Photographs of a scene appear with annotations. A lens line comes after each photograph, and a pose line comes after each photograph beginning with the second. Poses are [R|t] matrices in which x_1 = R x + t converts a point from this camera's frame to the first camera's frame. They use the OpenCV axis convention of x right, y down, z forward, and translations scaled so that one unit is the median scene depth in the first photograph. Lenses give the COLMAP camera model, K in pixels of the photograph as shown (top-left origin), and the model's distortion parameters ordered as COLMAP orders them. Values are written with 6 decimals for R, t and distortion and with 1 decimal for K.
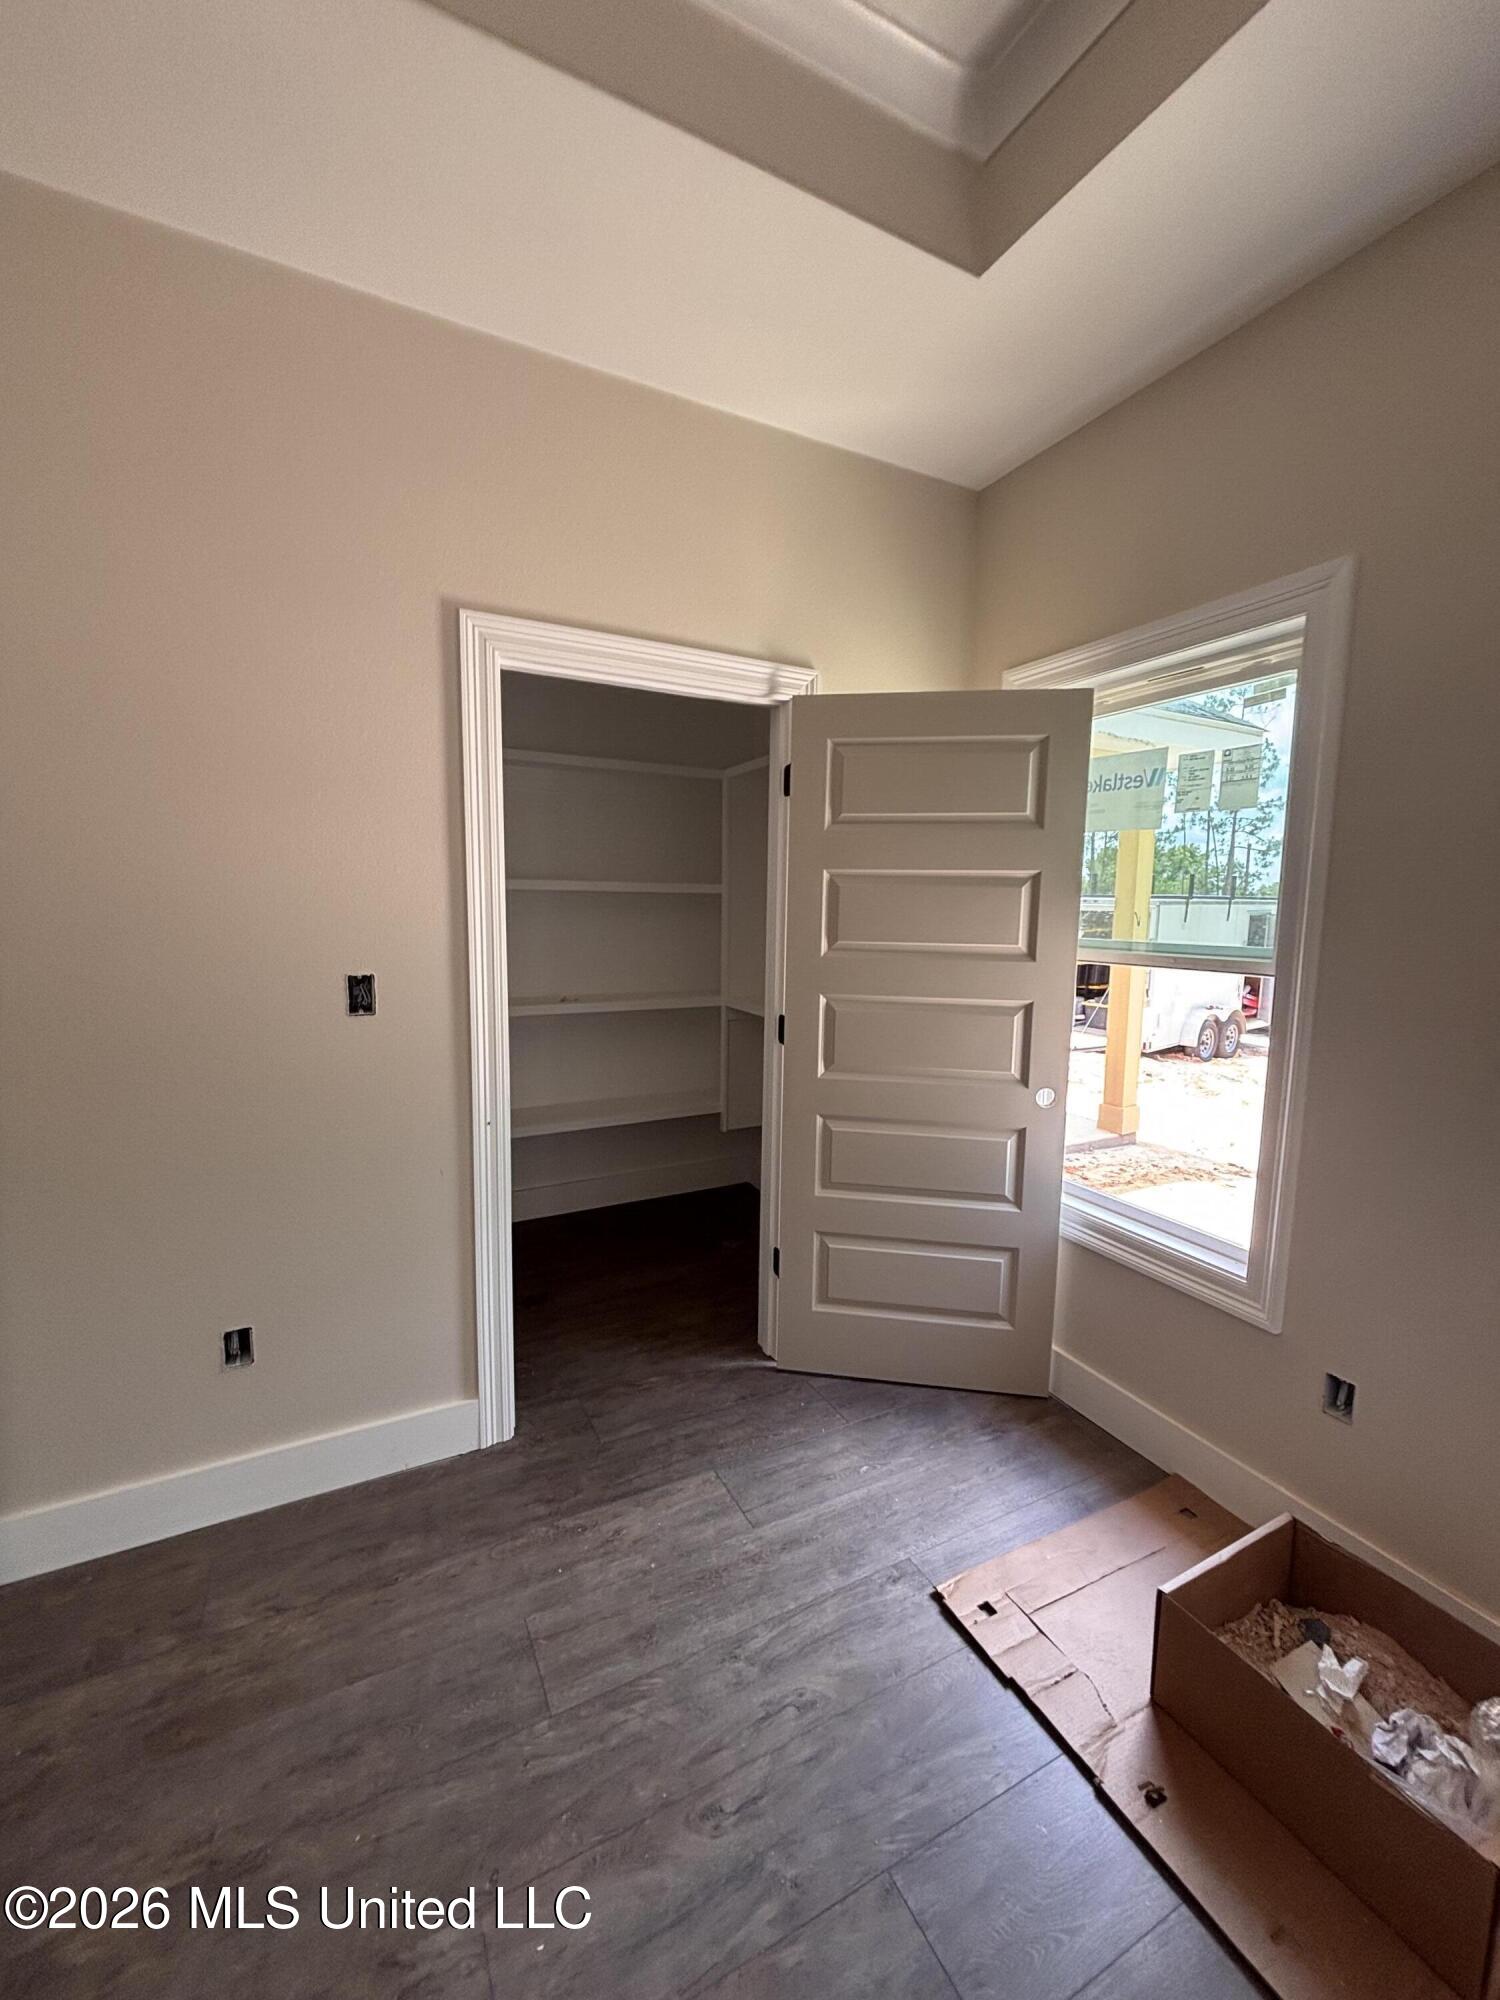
lens RADIAL K [[803.8, 0, 750.0], [0, 803.8, 1000.0], [0, 0, 1]] dist [0.000634, 0.000287]
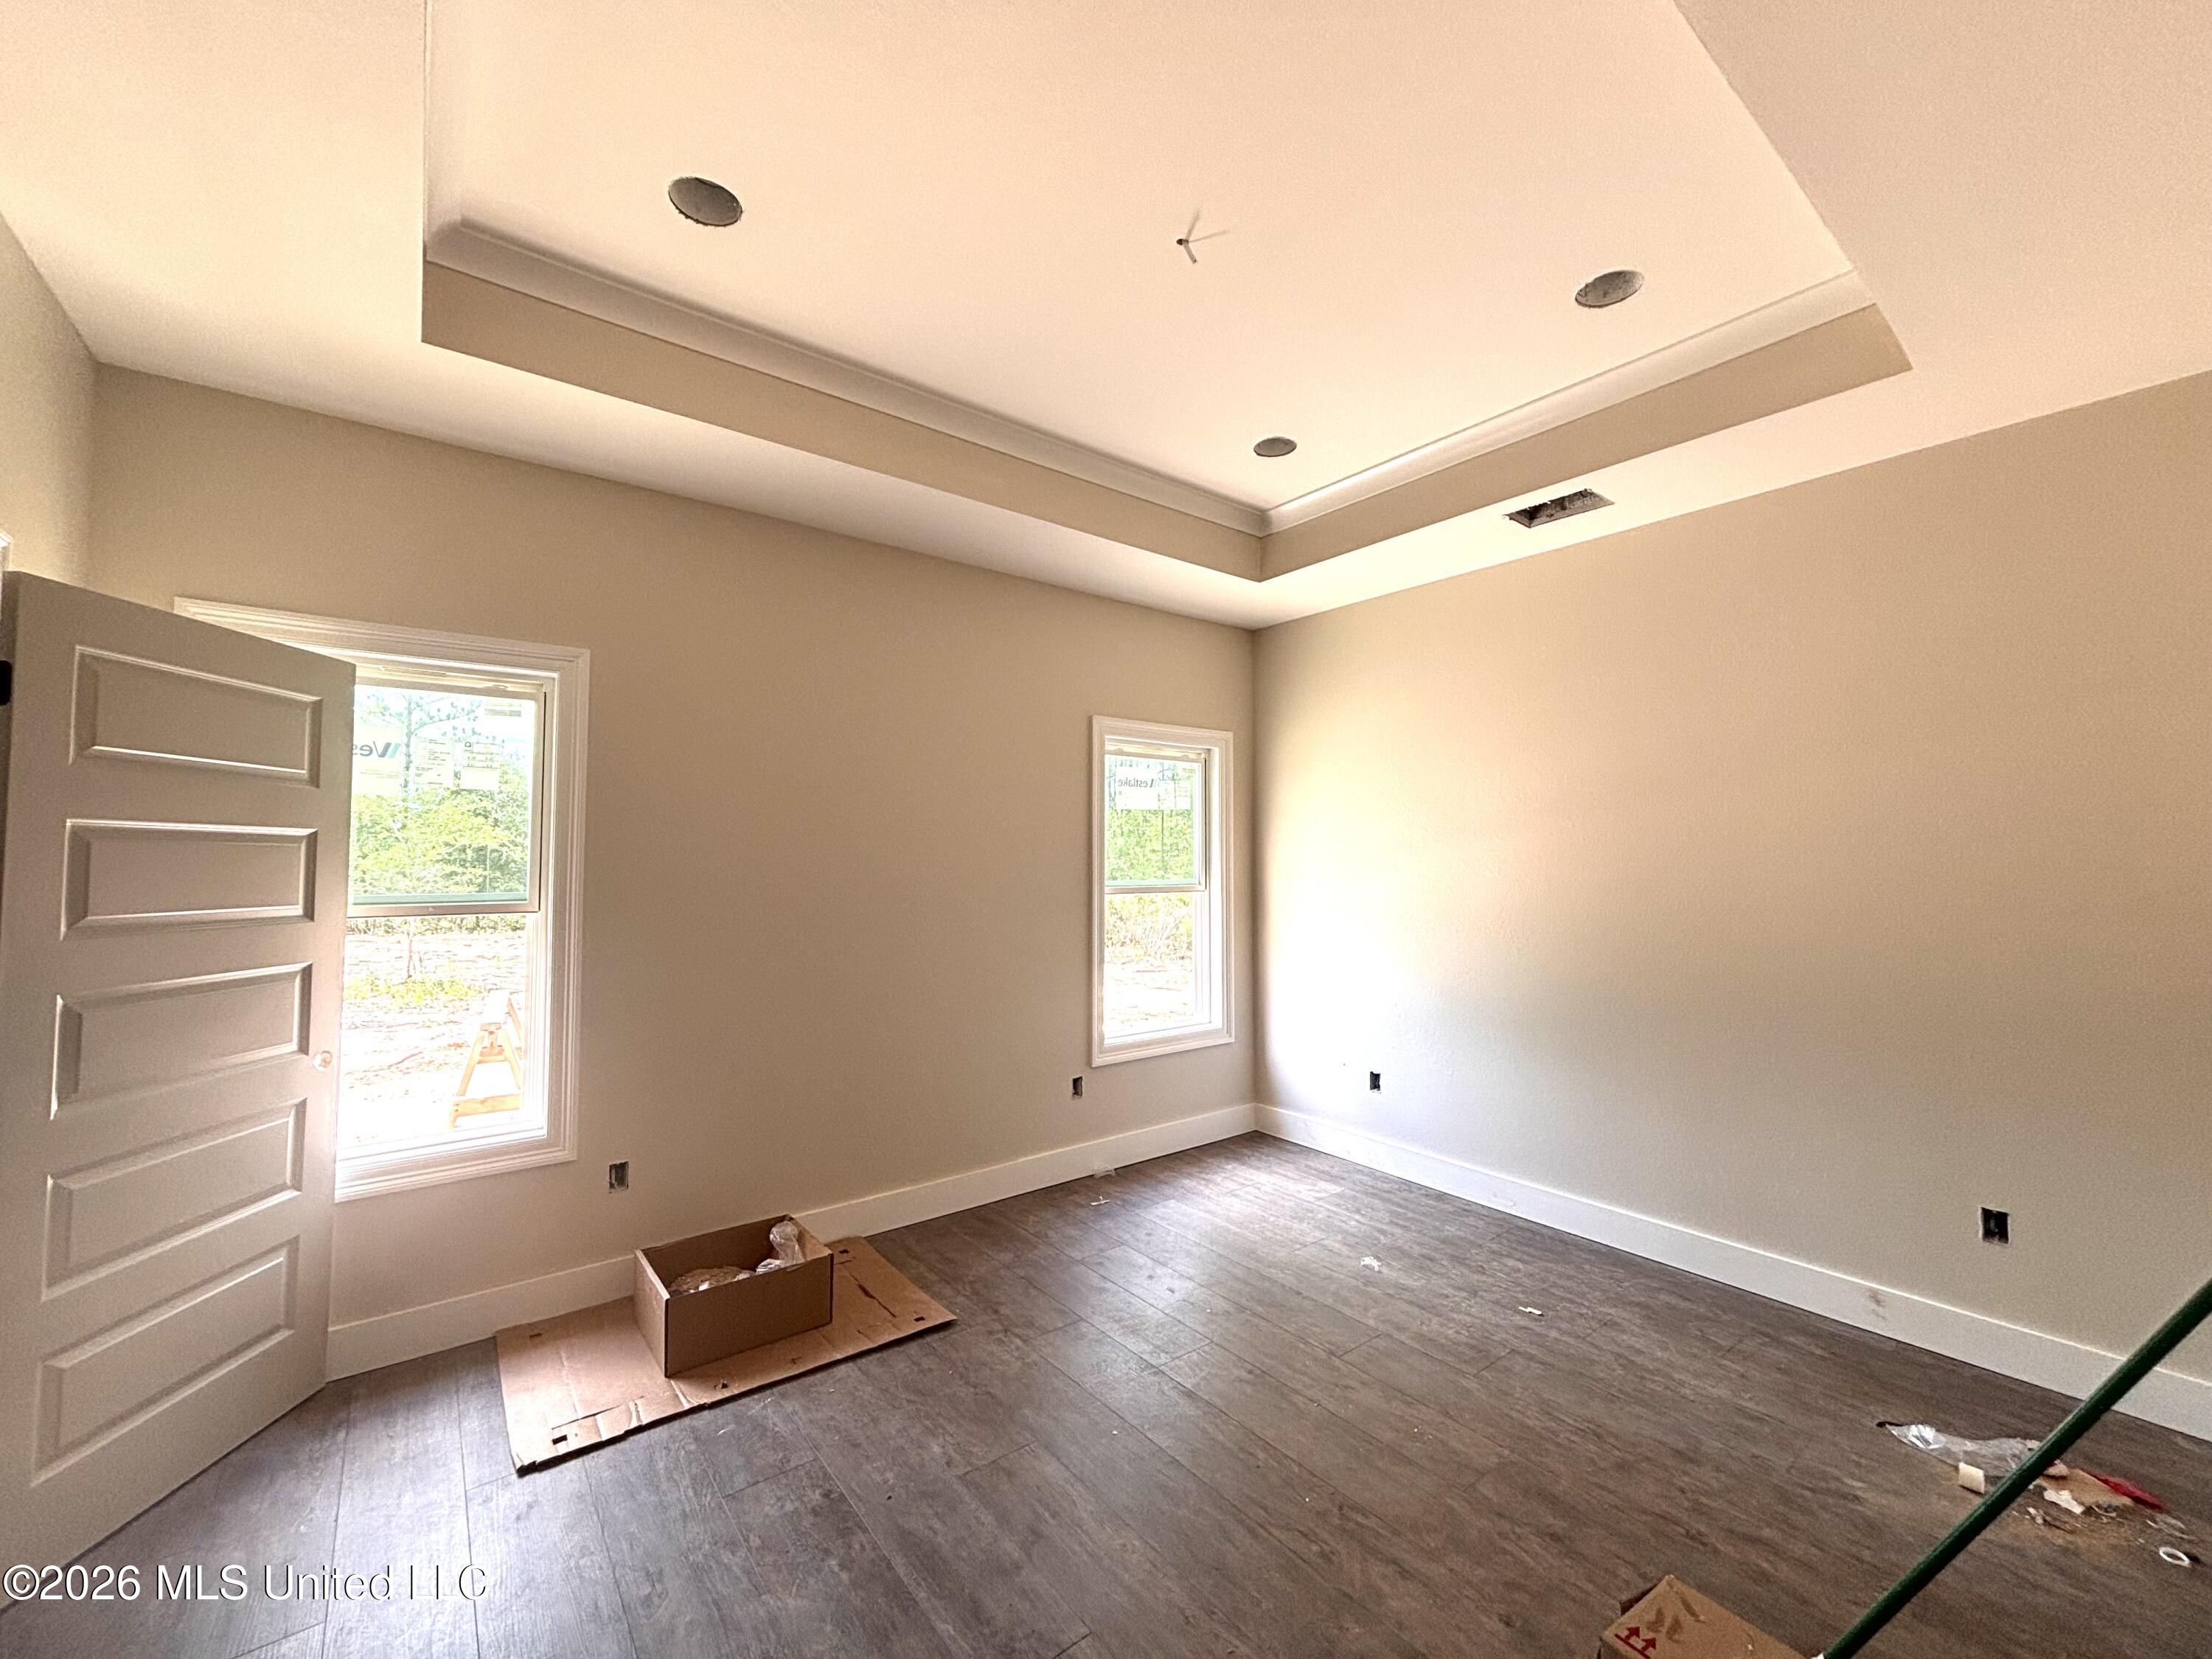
lens RADIAL K [[889.0, 0, 1106.0], [0, 889.0, 829.5], [0, 0, 1]] dist [0.000634, 0.000287]
pose [[-0.177420, 0.016493, 0.983997, -0.885881], [0.107073, 0.994248, 0.002641, -0.059709], [-0.978293, 0.105828, -0.178166, 0.242597]]
